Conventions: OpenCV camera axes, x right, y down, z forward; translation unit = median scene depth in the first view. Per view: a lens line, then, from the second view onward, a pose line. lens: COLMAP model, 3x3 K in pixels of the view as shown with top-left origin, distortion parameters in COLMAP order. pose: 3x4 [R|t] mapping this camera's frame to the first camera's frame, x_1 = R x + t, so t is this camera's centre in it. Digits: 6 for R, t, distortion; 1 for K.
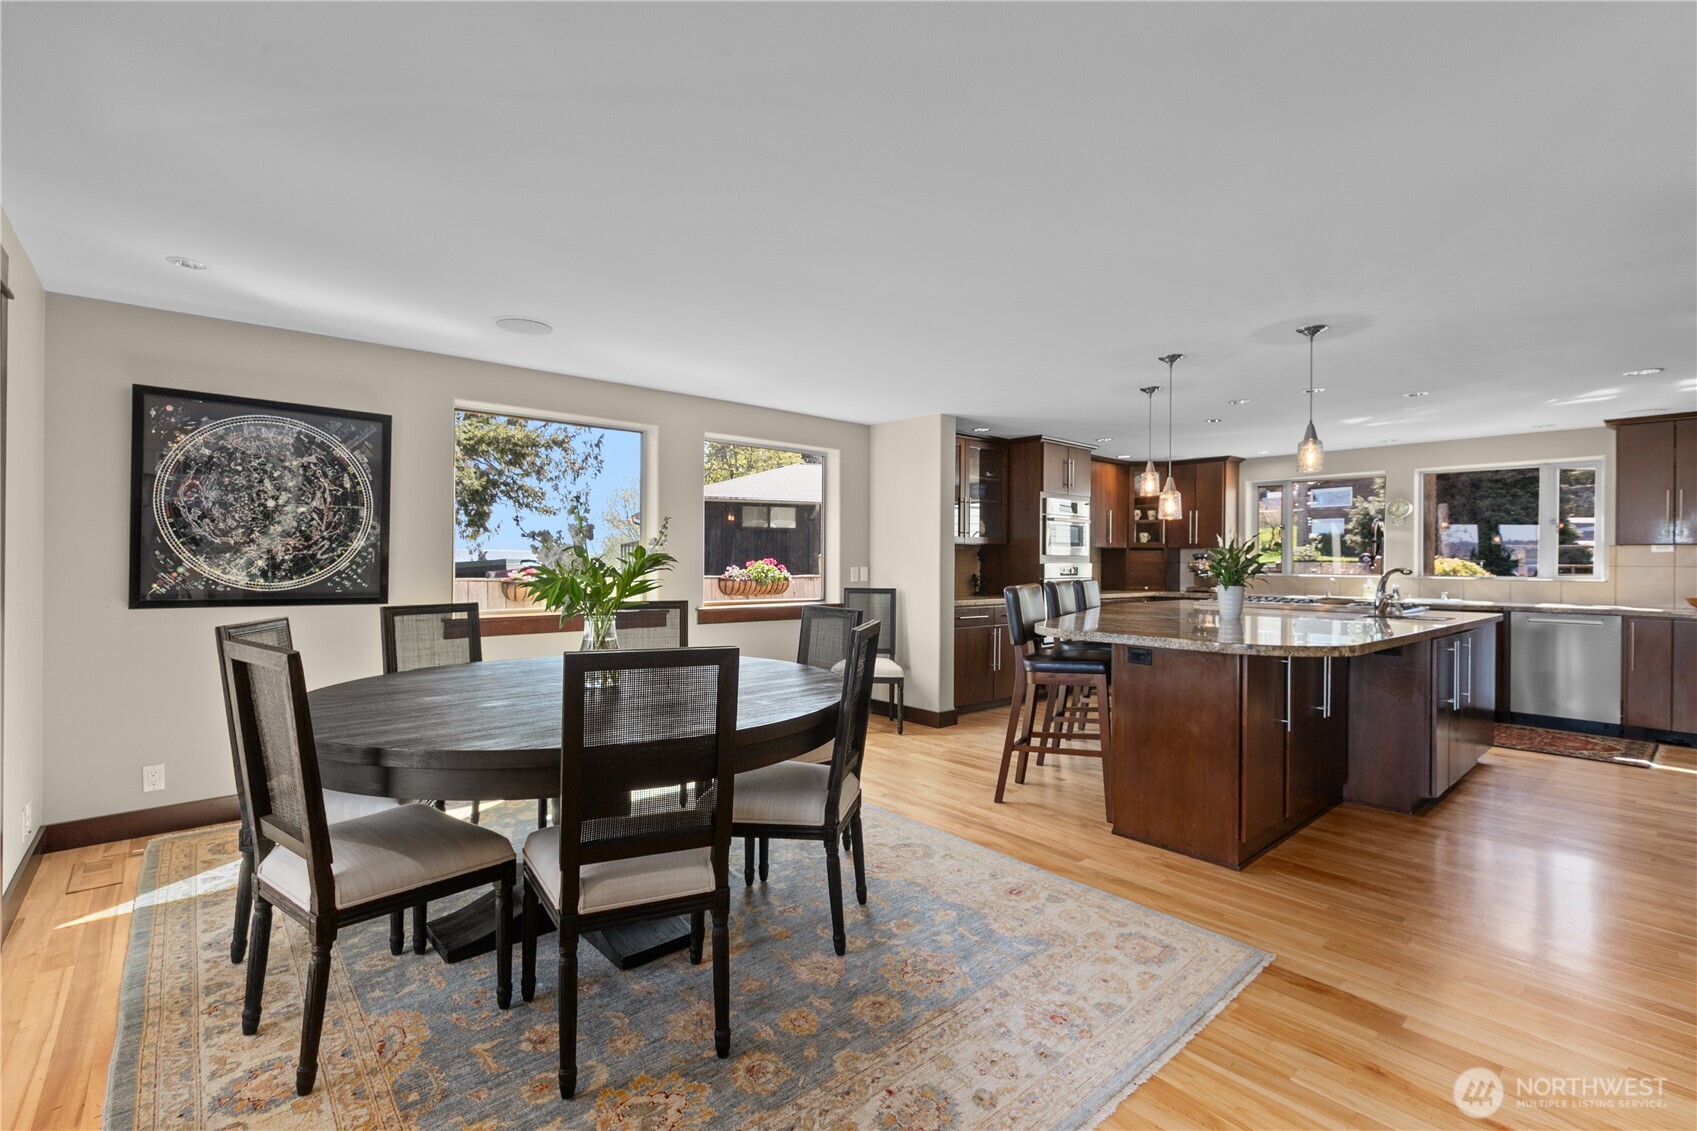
lens RADIAL K [[773.0, 0, 848.7], [0, 773.0, 564.1], [0, 0, 1]] dist [0.003463, -0.000428]
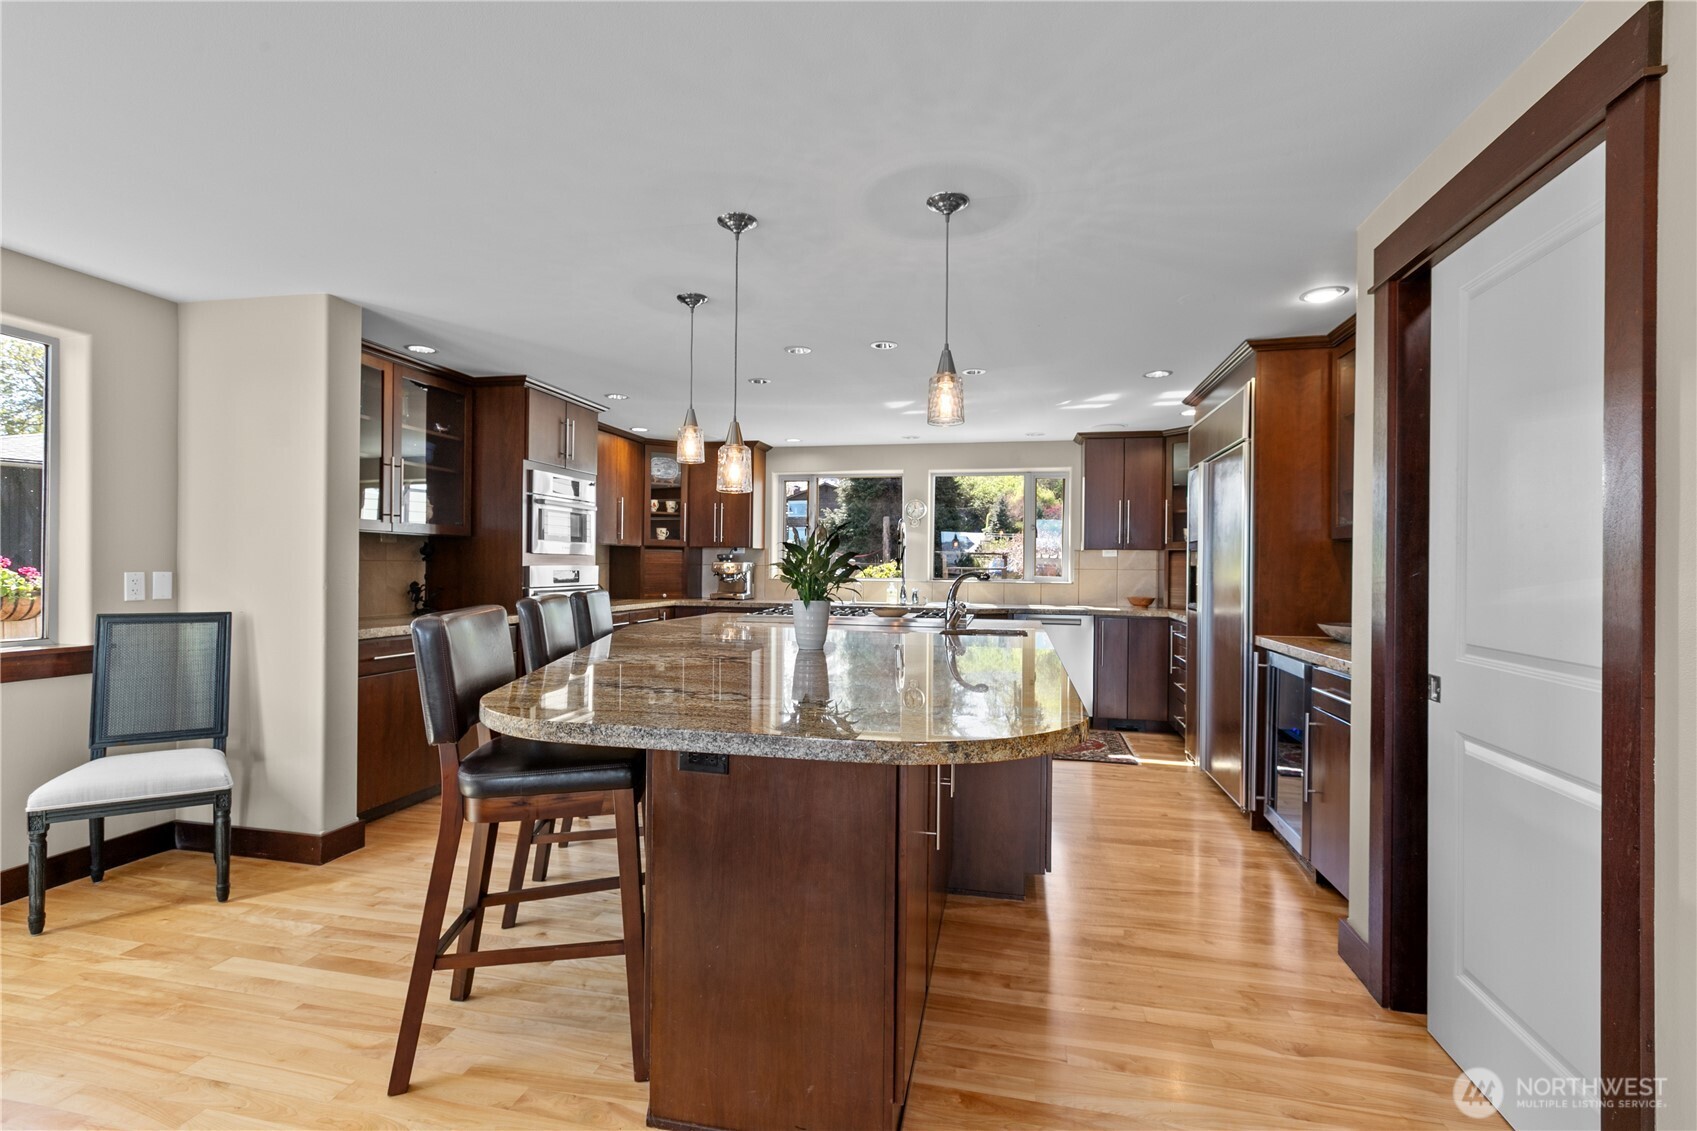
lens RADIAL K [[773.0, 0, 849.5], [0, 773.0, 565.3], [0, 0, 1]] dist [0.003463, -0.000428]
pose [[0.812433, 0.001836, 0.583051, 0.091233], [-0.001499, 0.999998, -0.001060, -0.000732], [-0.583052, -0.000013, 0.812435, 0.303387]]
